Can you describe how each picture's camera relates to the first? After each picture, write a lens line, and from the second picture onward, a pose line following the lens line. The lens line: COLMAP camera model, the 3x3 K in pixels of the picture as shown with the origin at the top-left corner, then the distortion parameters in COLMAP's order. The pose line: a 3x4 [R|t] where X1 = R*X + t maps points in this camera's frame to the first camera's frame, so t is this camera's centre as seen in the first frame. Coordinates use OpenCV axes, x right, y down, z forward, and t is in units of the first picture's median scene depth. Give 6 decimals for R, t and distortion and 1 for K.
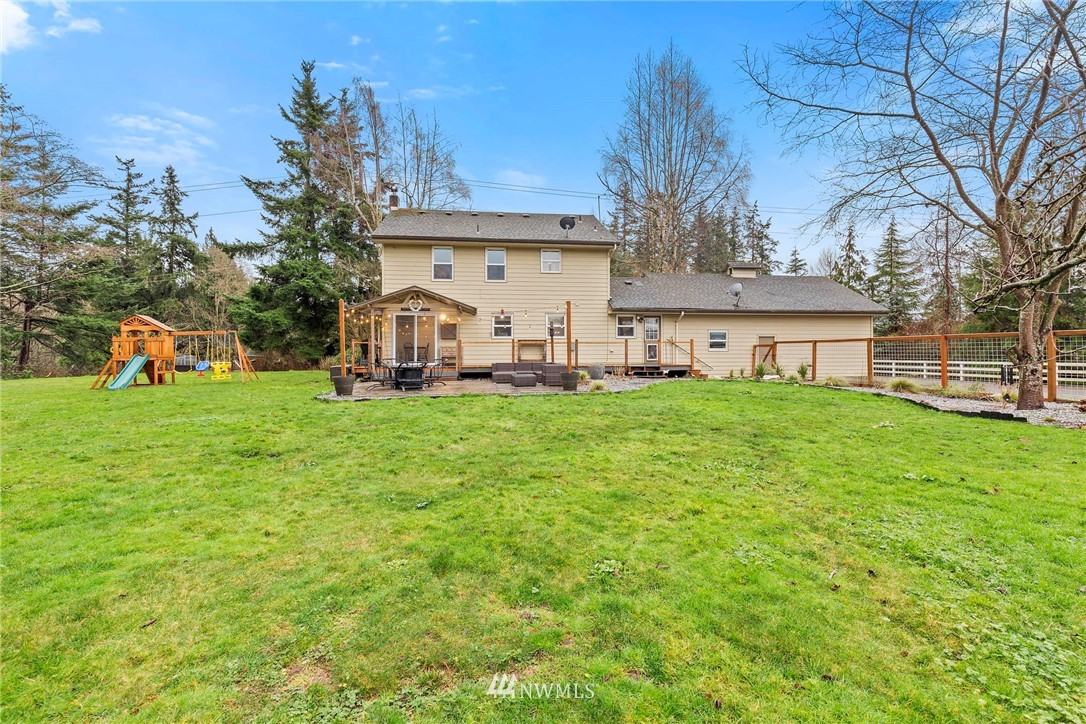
lens RADIAL K [[483.1, 0, 543.0], [0, 483.1, 362.0], [0, 0, 1]] dist [0.002023, 0.000101]
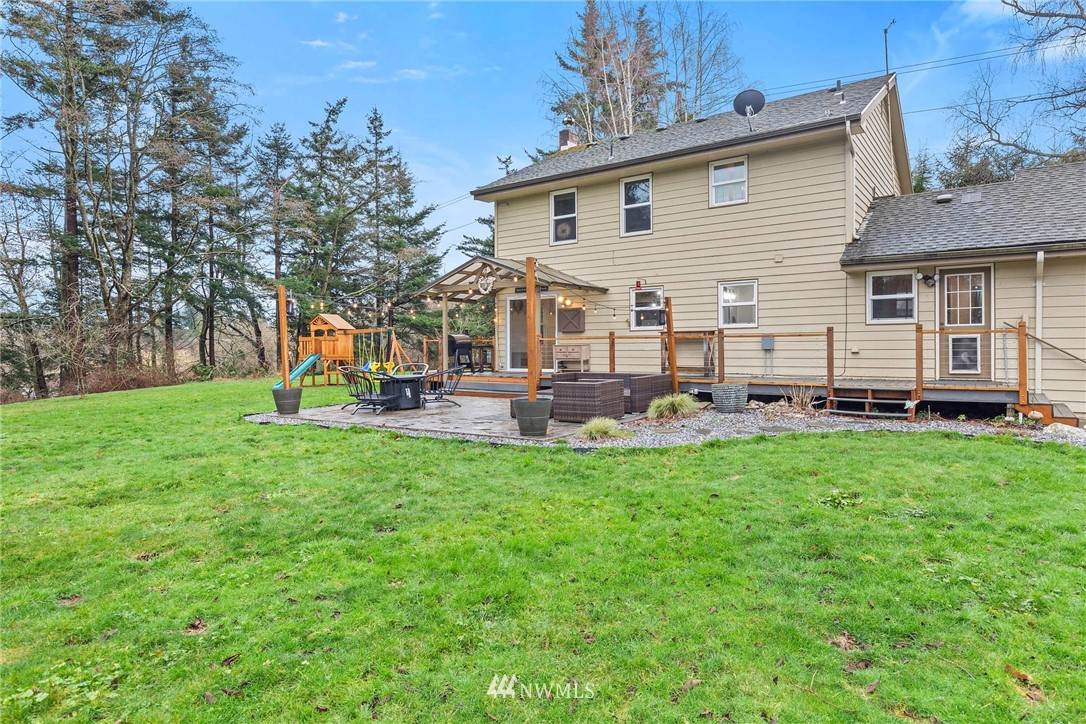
lens RADIAL K [[637.9, 0, 543.0], [0, 637.9, 362.0], [0, 0, 1]] dist [-0.006360, -0.002063]
pose [[0.720600, 0.013003, -0.693229, 0.357939], [-0.014575, 0.999887, 0.003605, -0.010724], [0.693197, 0.007506, 0.720709, 0.353769]]
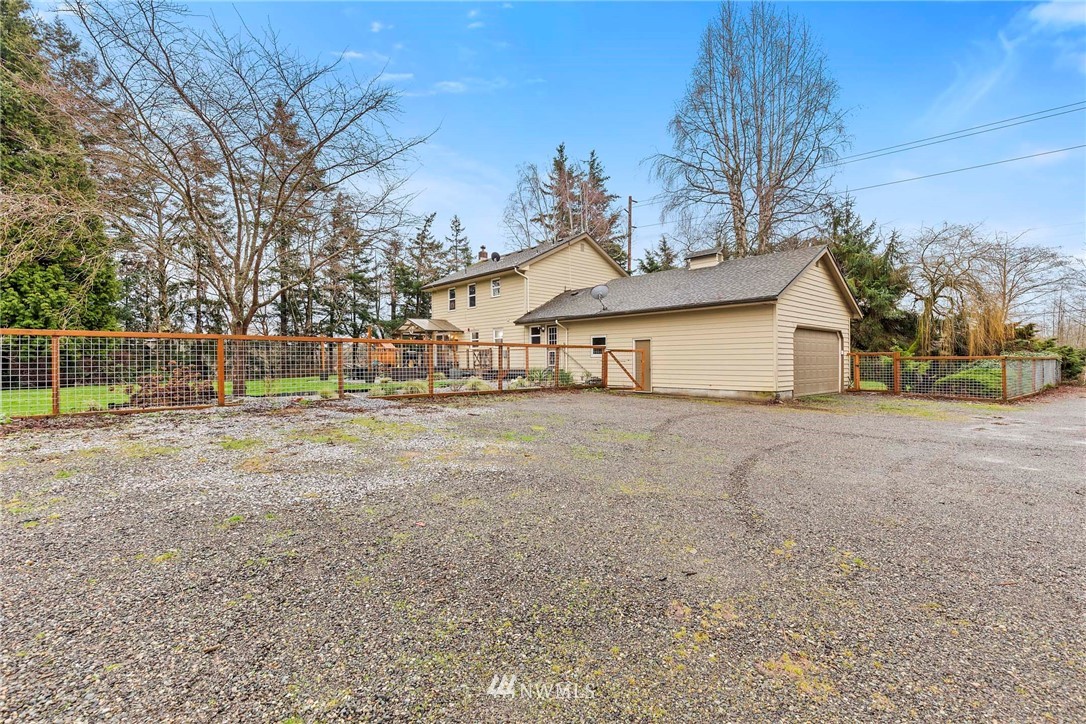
lens RADIAL K [[483.1, 0, 543.0], [0, 483.1, 362.0], [0, 0, 1]] dist [0.002023, 0.000101]
pose [[0.570514, 0.000353, -0.821288, 1.139414], [-0.015398, 0.999829, -0.010266, -0.000817], [0.821143, 0.018503, 0.570422, 0.375235]]
